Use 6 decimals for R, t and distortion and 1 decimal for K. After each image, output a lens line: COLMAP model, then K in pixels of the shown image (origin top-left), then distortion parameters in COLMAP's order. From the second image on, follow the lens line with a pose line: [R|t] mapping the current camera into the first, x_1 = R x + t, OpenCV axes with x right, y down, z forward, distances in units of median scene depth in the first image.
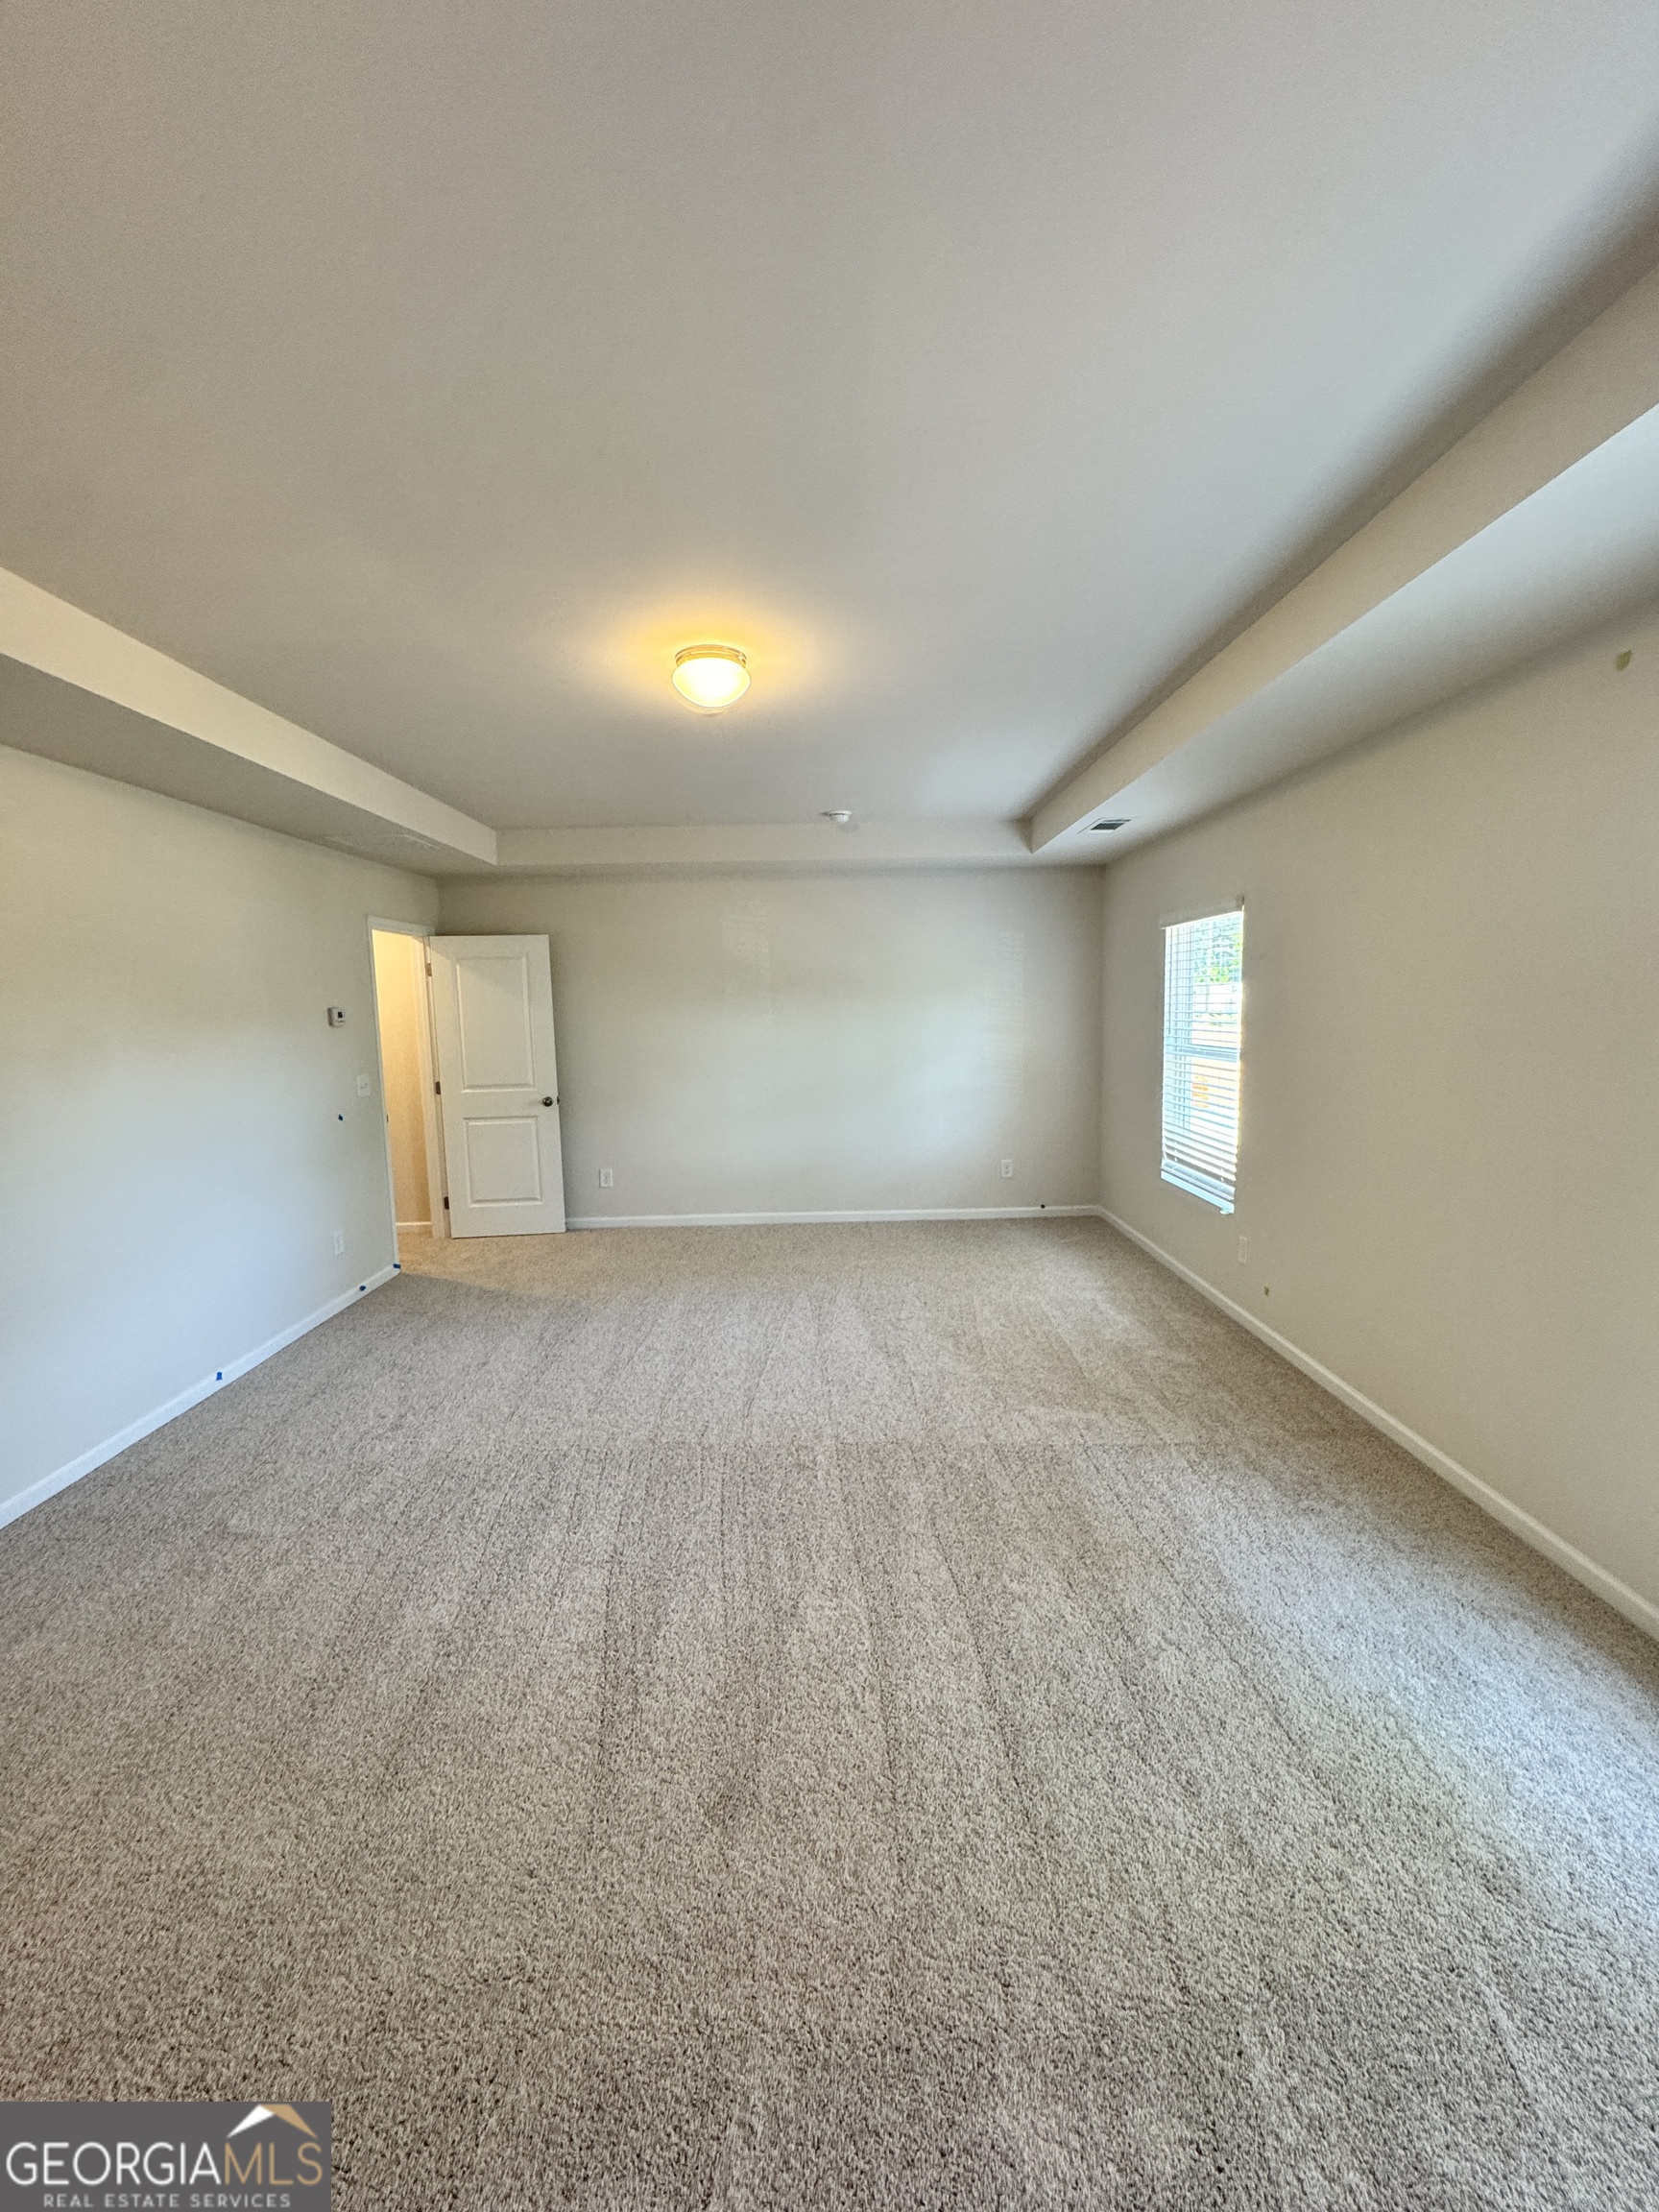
lens RADIAL K [[883.1, 0, 835.8], [0, 883.1, 1097.9], [0, 0, 1]] dist [-0.002462, 0.000542]
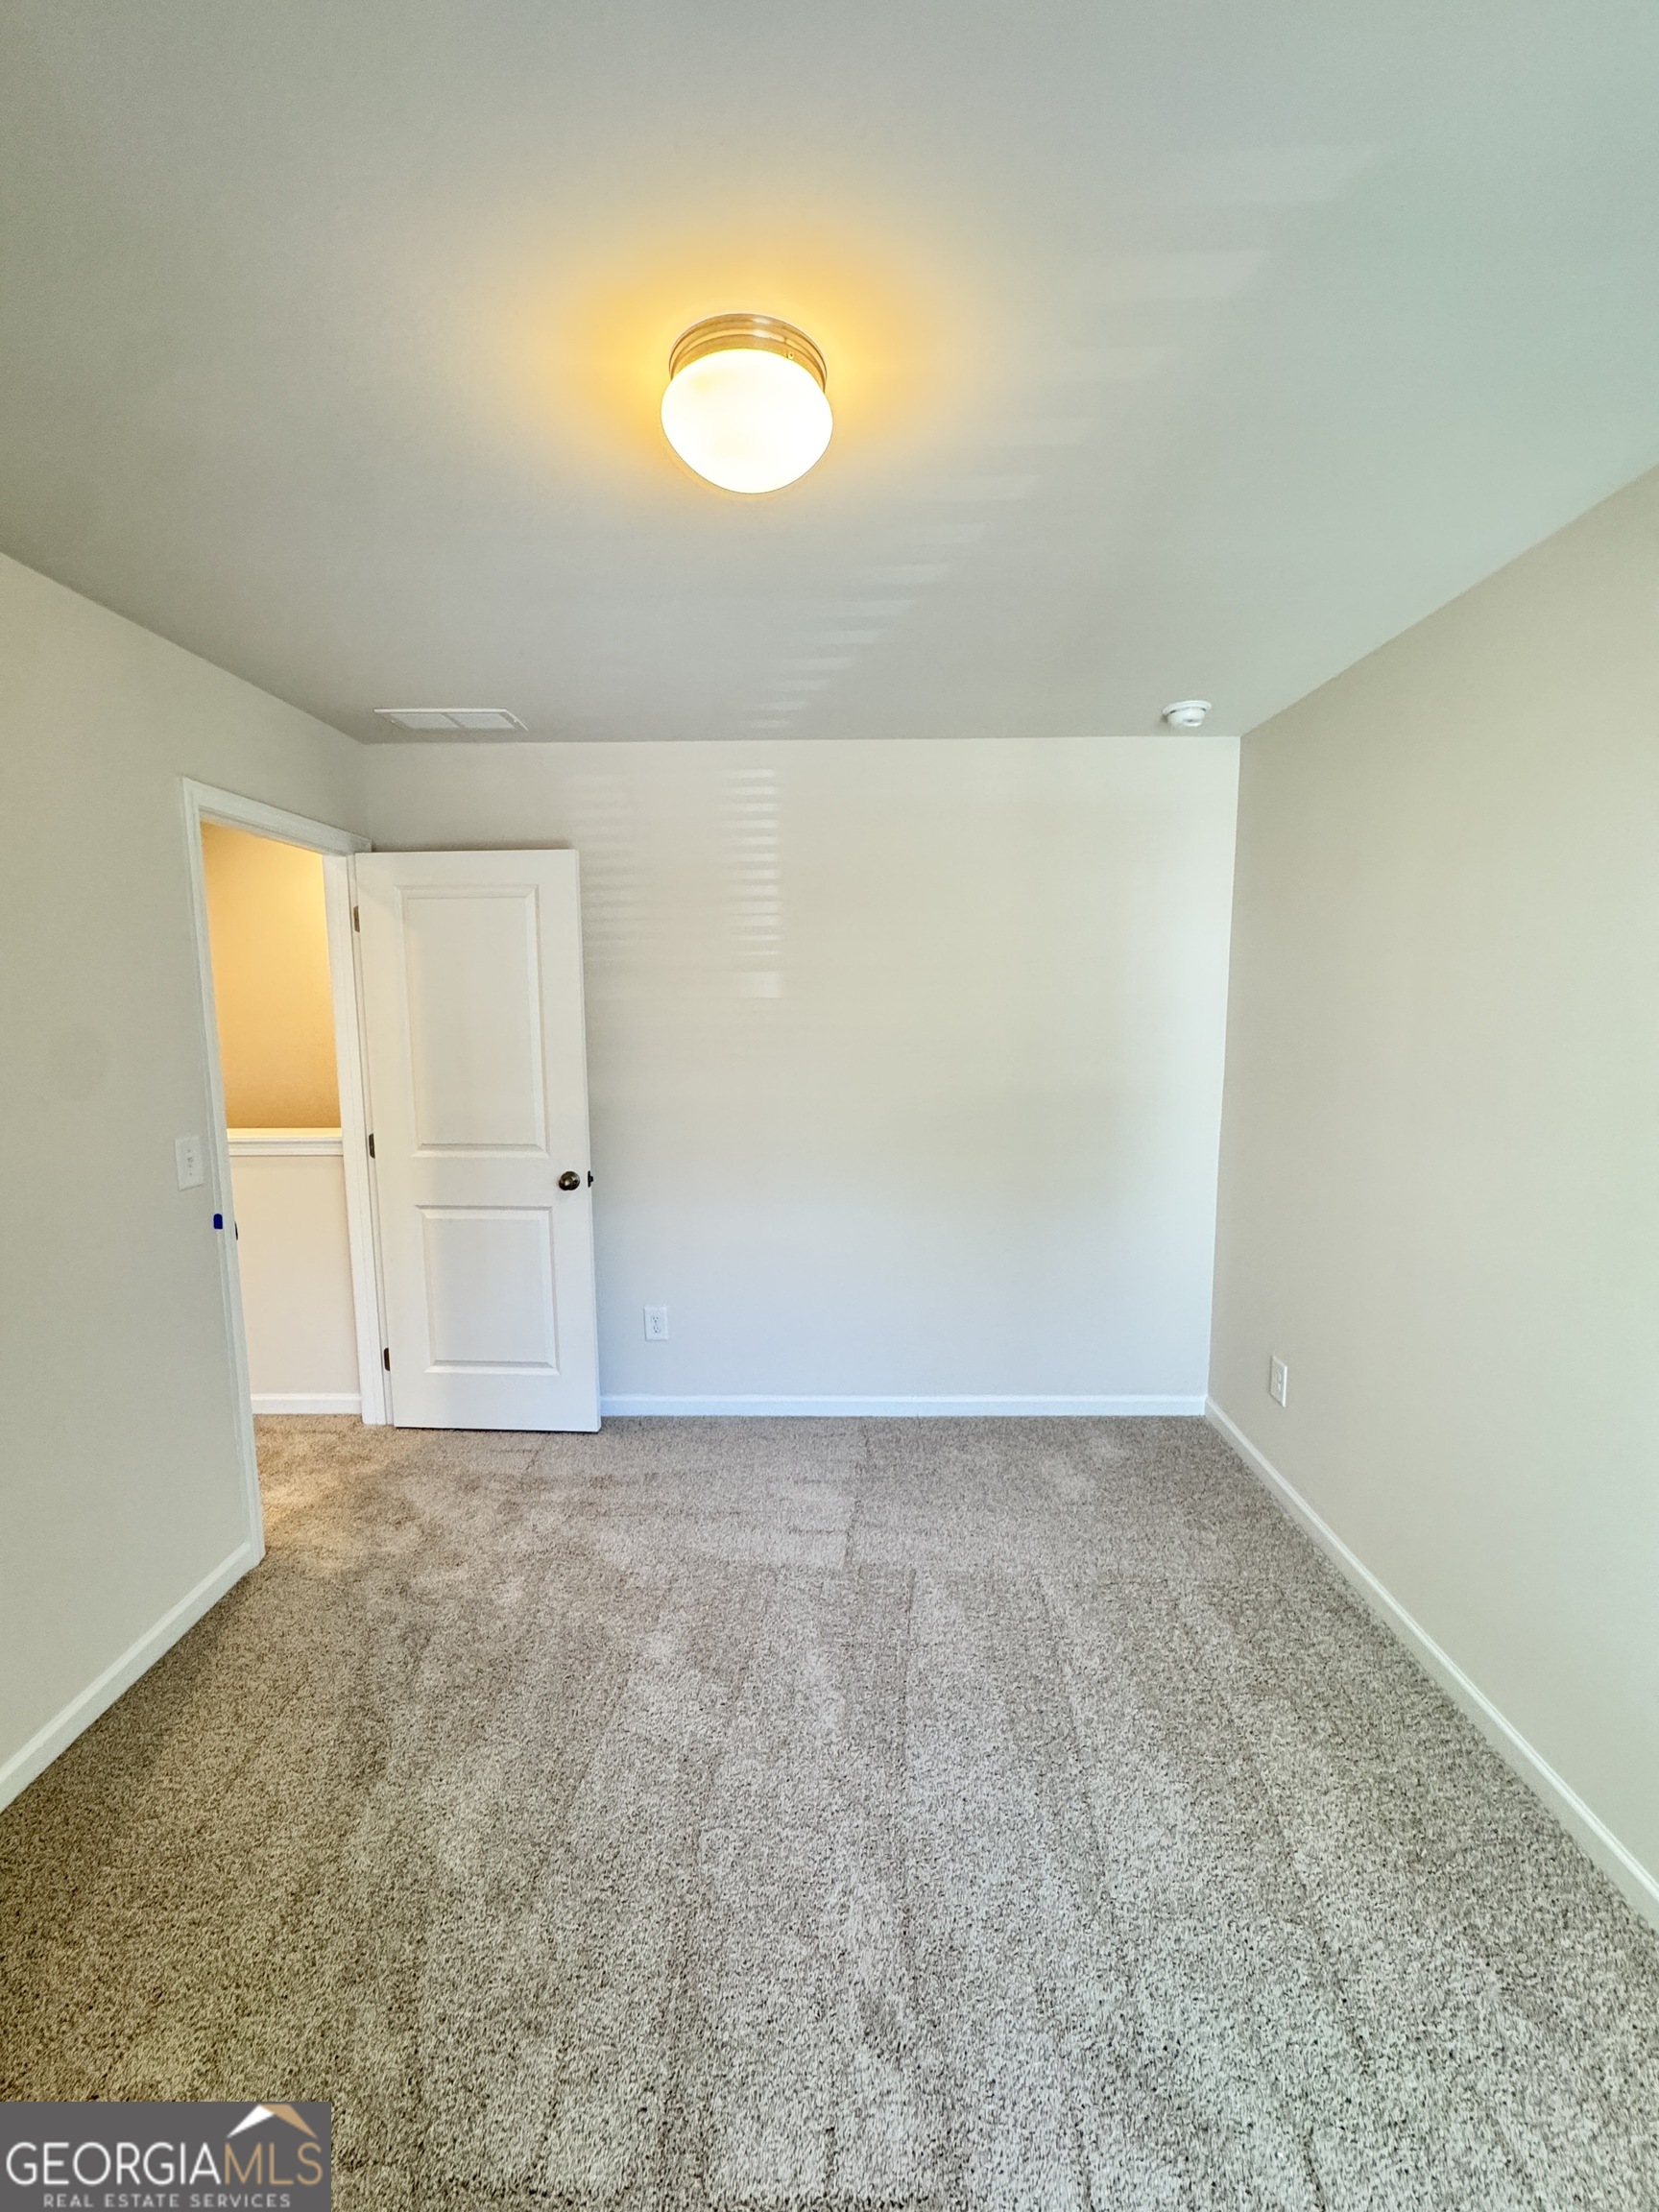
lens RADIAL K [[883.1, 0, 823.6], [0, 883.1, 1114.7], [0, 0, 1]] dist [-0.002462, 0.000542]
pose [[0.999419, 0.017840, -0.029049, -0.156217], [-0.017265, 0.999653, 0.019913, -0.049719], [0.029394, -0.019400, 0.999380, 0.463467]]
